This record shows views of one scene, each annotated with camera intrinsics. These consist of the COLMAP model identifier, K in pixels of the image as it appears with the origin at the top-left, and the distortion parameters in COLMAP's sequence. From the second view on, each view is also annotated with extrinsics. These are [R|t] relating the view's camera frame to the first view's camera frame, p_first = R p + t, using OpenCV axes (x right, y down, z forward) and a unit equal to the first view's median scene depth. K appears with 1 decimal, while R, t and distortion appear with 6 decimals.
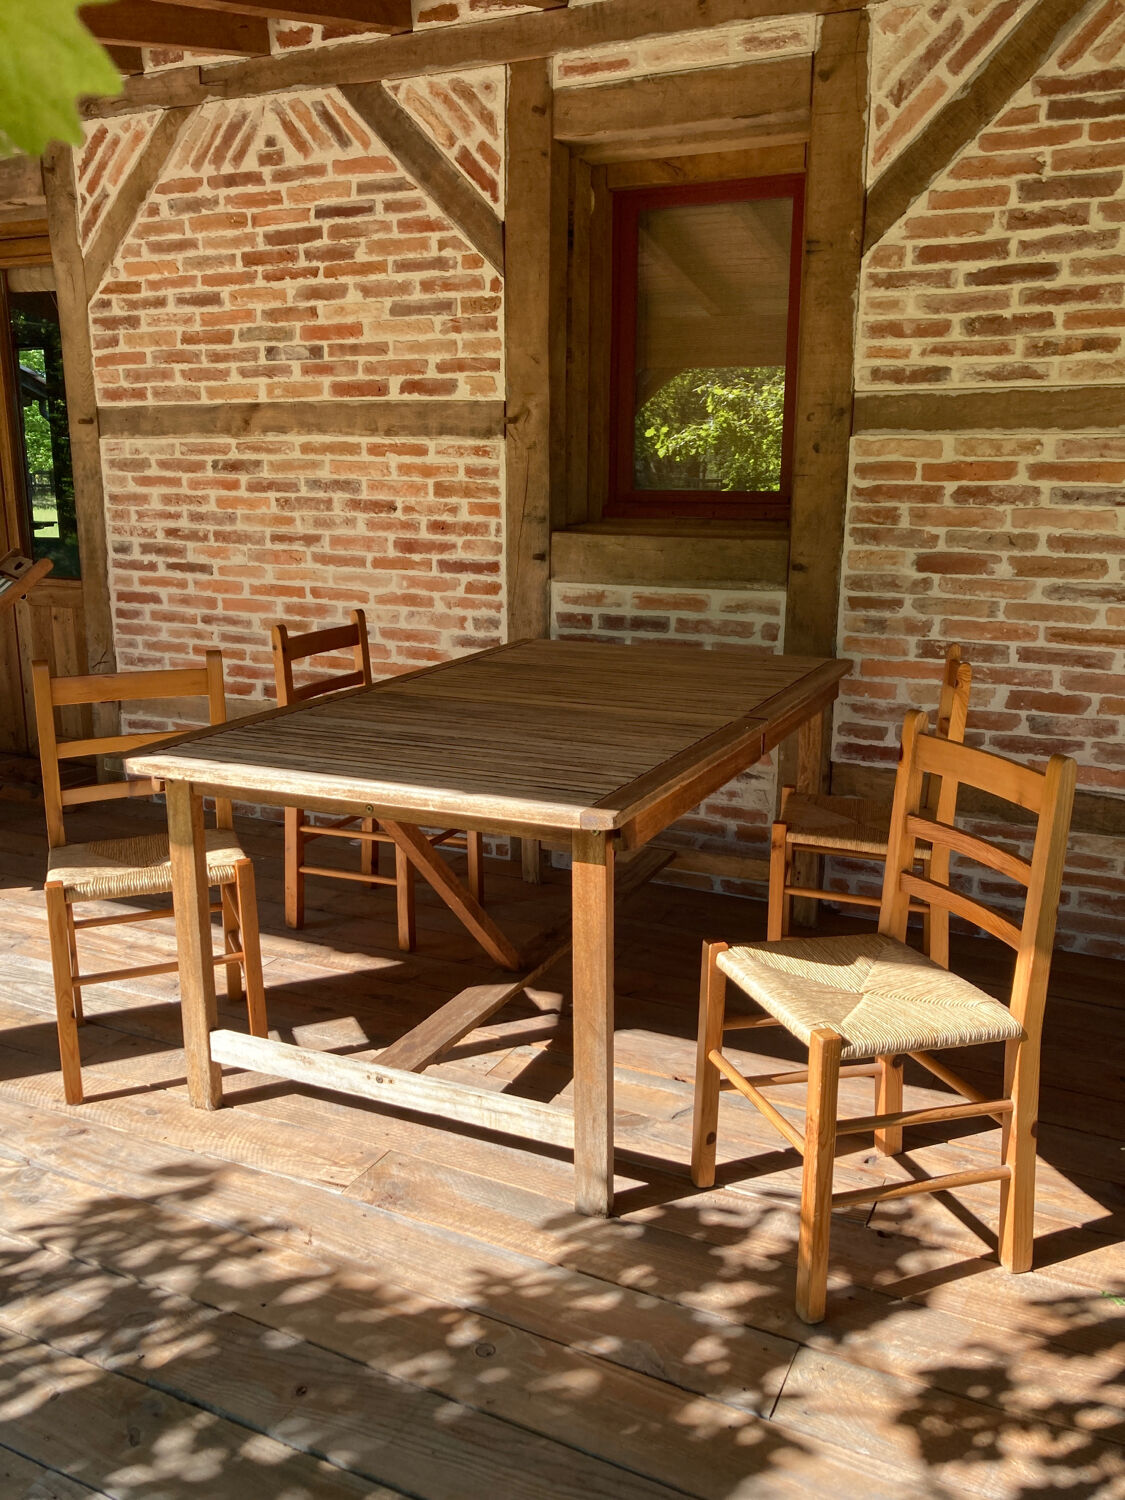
lens RADIAL K [[1247.3, 0, 539.2], [0, 1247.3, 743.5], [0, 0, 1]] dist [0.039810, -0.063962]
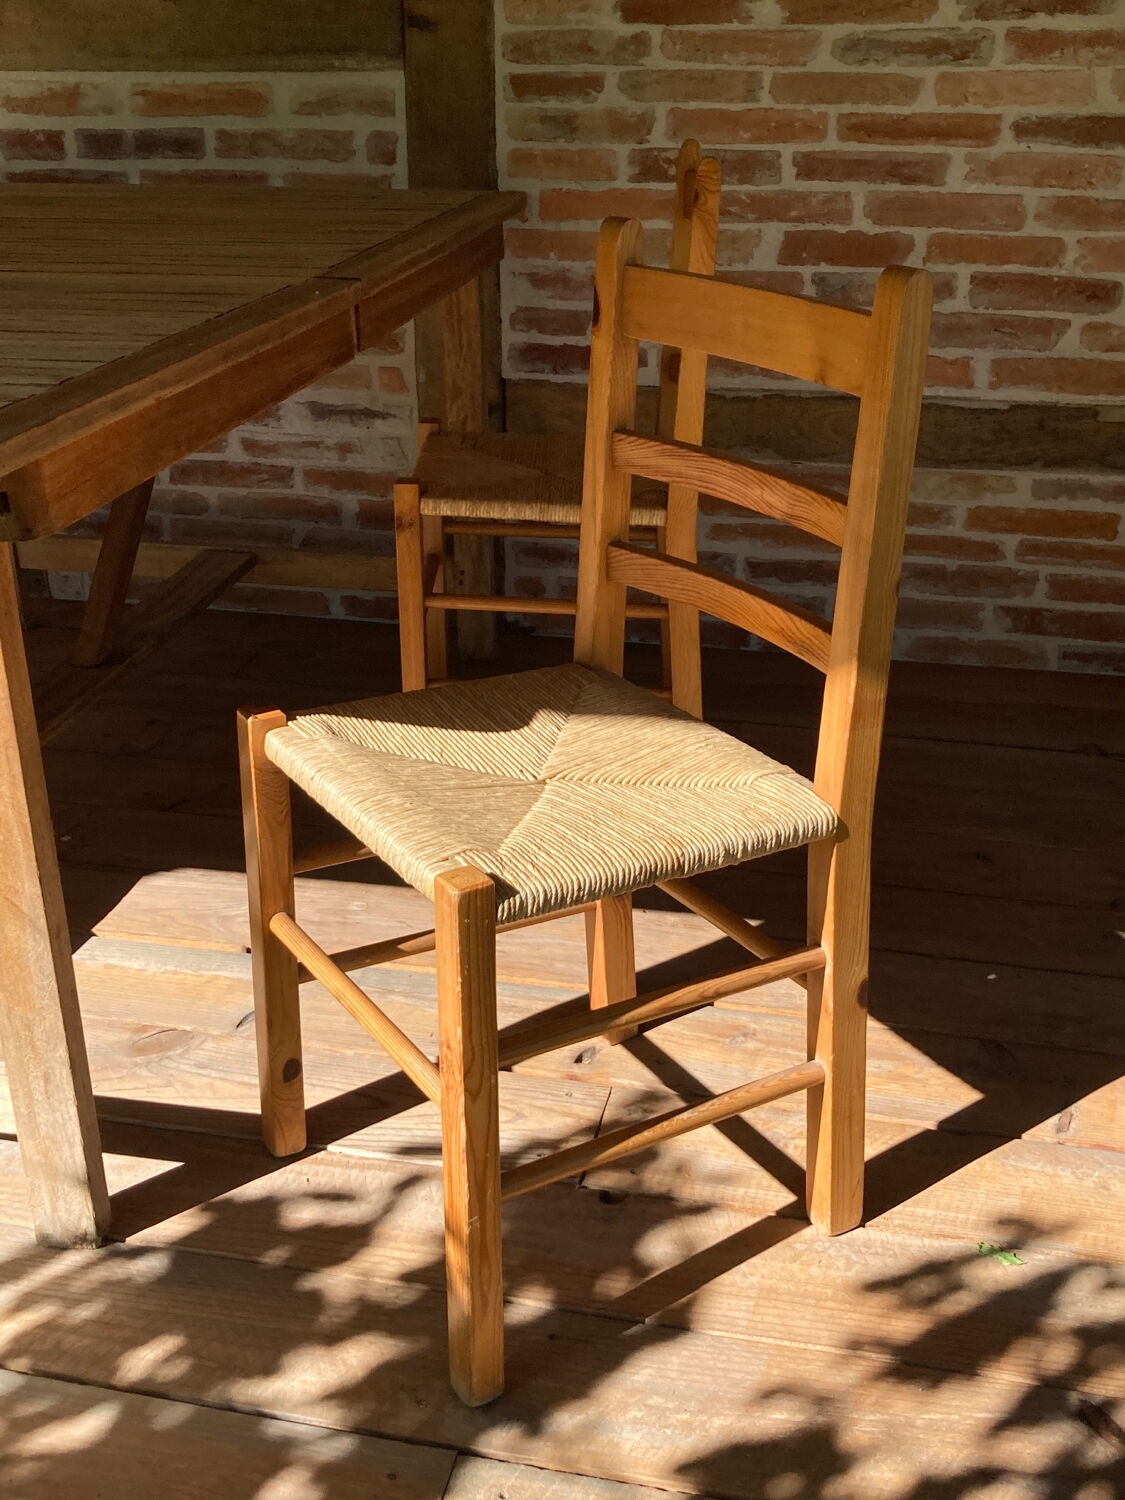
lens RADIAL K [[1719.6, 0, 552.9], [0, 1719.6, 719.4], [0, 0, 1]] dist [0.080630, -0.207189]
pose [[0.971295, -0.097729, 0.216874, 0.078858], [0.058626, 0.981933, 0.179919, 0.033532], [-0.230539, -0.162040, 0.959476, 0.230088]]
